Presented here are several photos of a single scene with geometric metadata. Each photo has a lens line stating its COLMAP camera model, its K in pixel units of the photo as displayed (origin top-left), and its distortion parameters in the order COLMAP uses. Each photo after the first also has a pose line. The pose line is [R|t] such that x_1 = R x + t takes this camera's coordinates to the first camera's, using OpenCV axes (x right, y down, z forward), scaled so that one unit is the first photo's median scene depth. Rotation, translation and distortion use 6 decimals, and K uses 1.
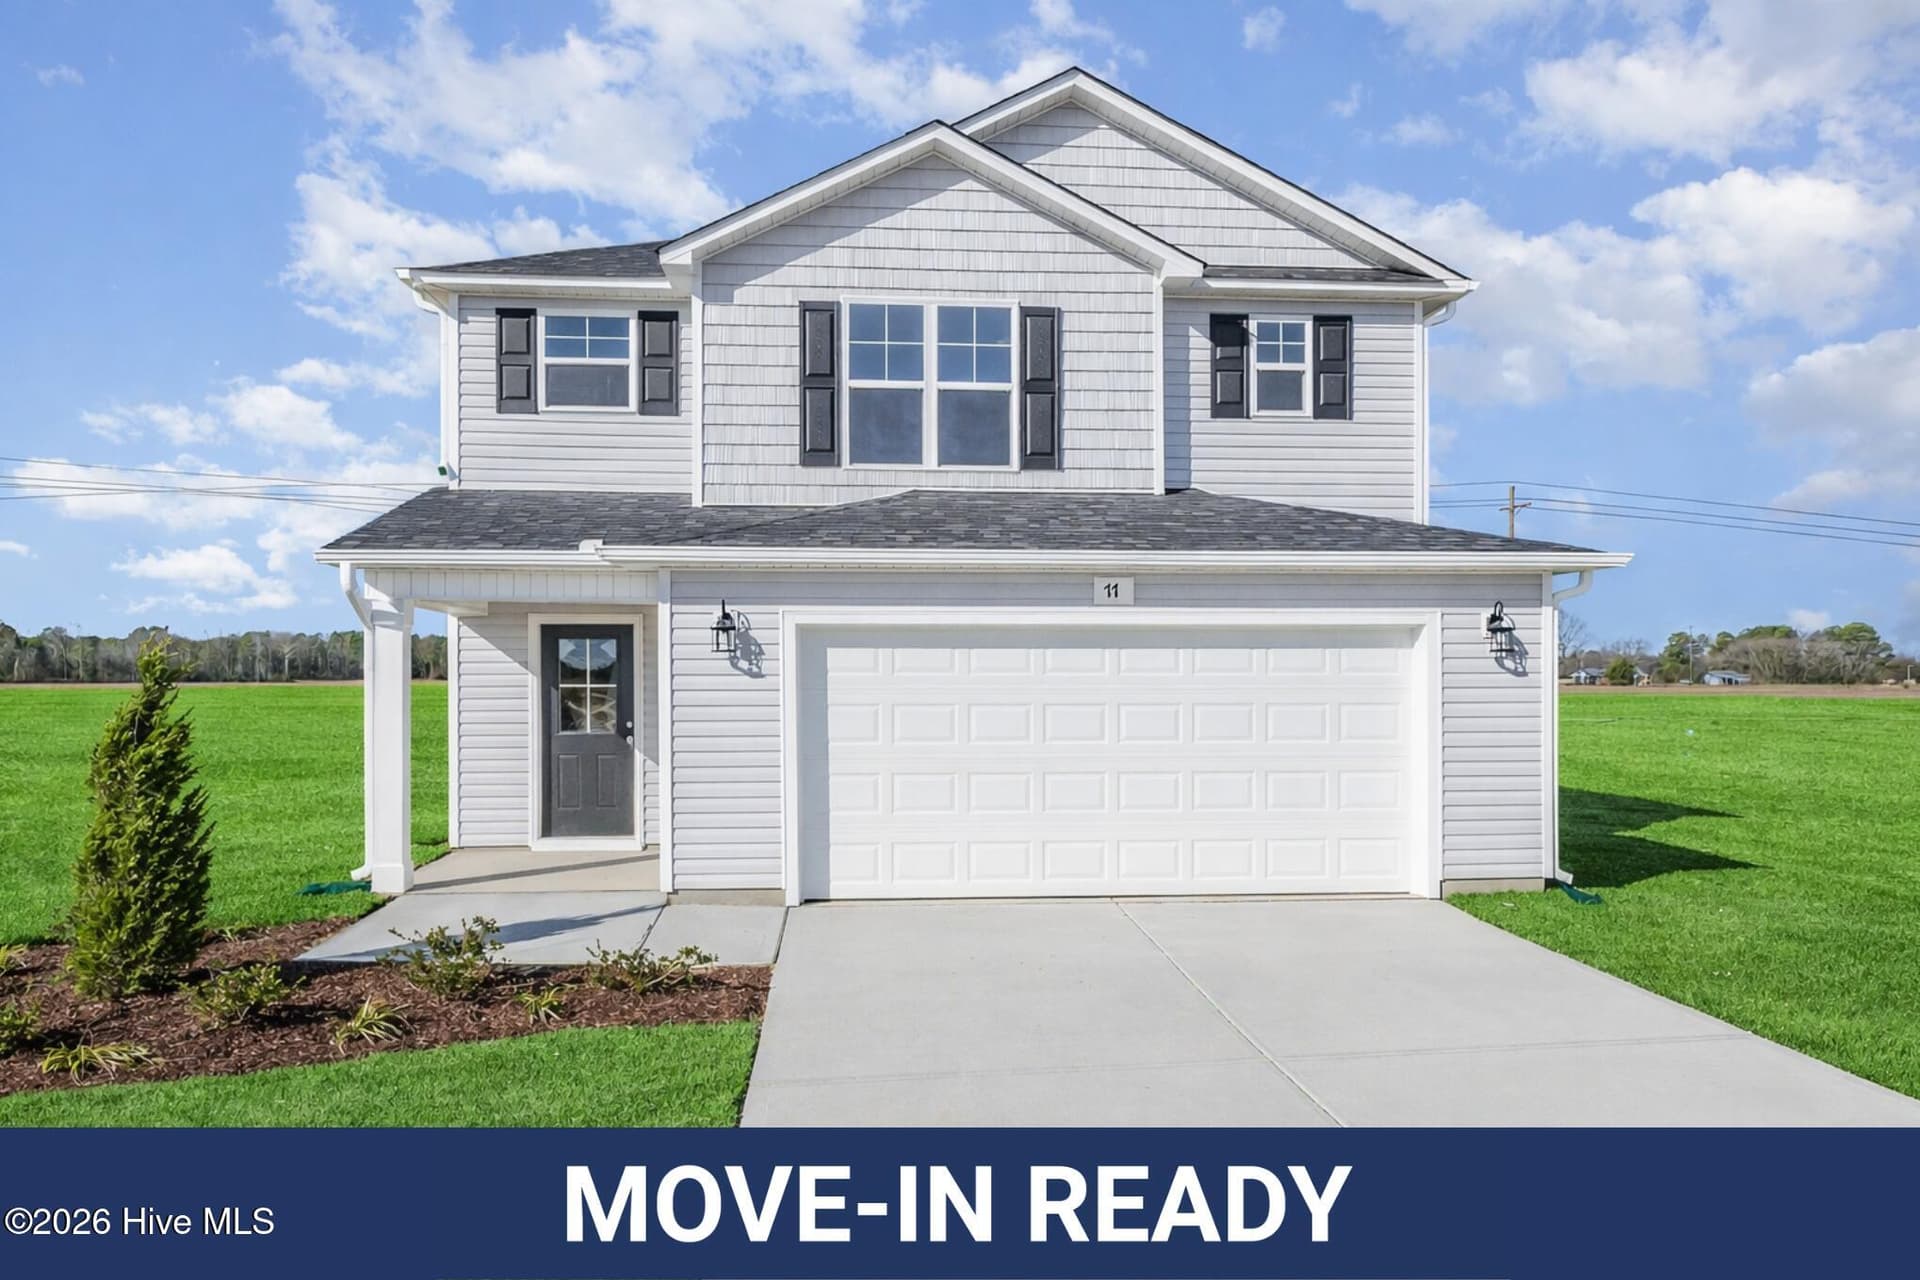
lens RADIAL K [[1298.9, 0, 956.3], [0, 1298.9, 672.8], [0, 0, 1]] dist [-0.016599, -0.011971]
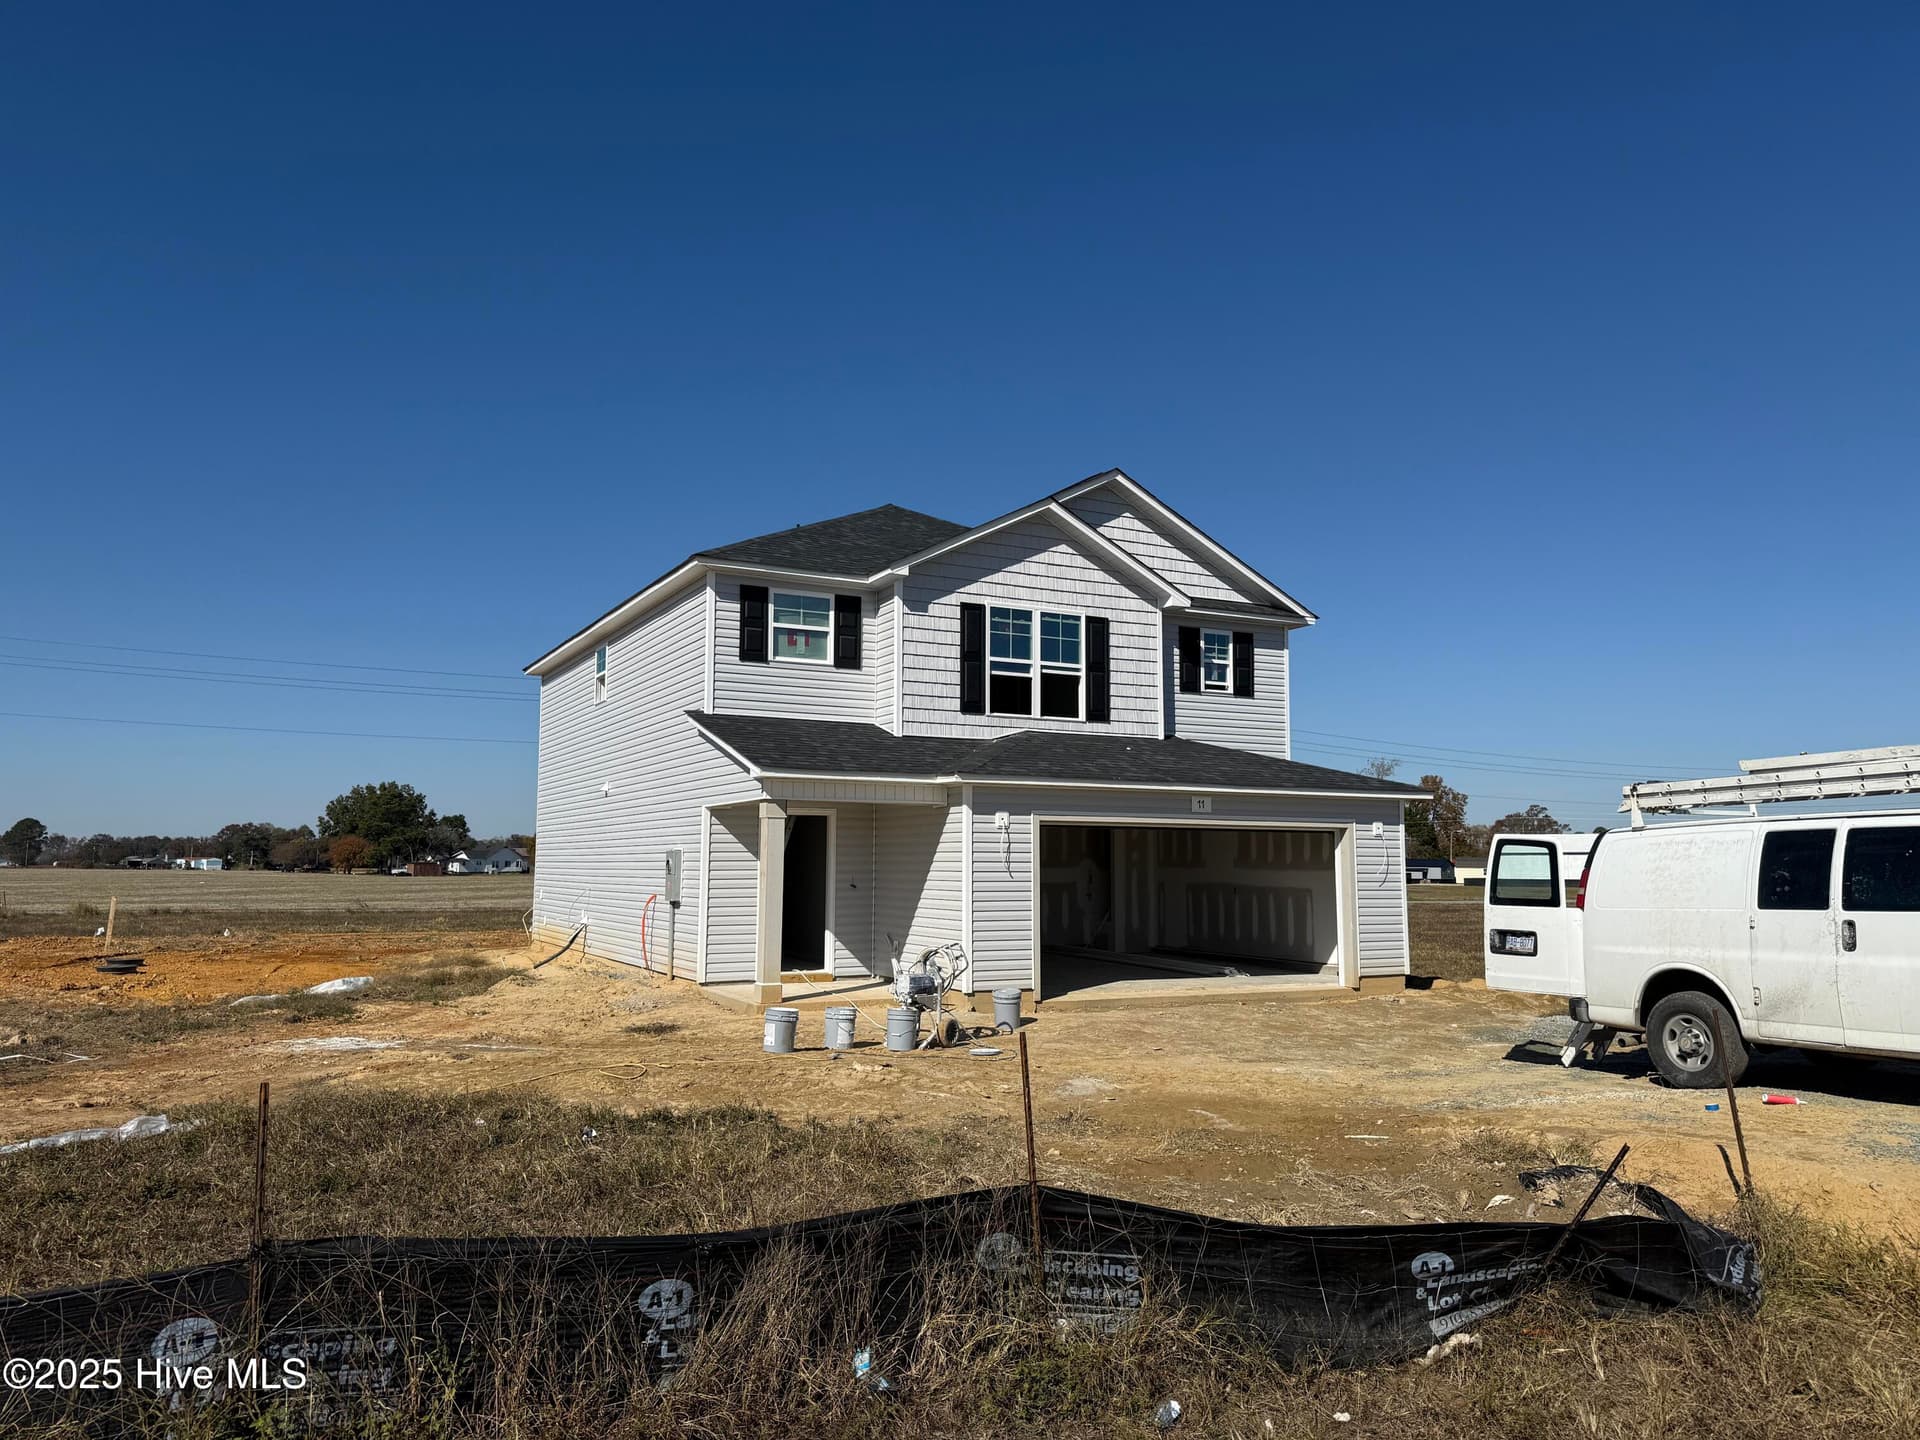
lens RADIAL K [[1384.5, 0, 979.1], [0, 1384.5, 711.5], [0, 0, 1]] dist [0.051911, -0.042659]
pose [[0.916022, 0.049326, 0.398084, -0.723284], [-0.006224, 0.994039, -0.108848, 0.012428], [-0.401080, 0.097229, 0.910868, -0.448345]]
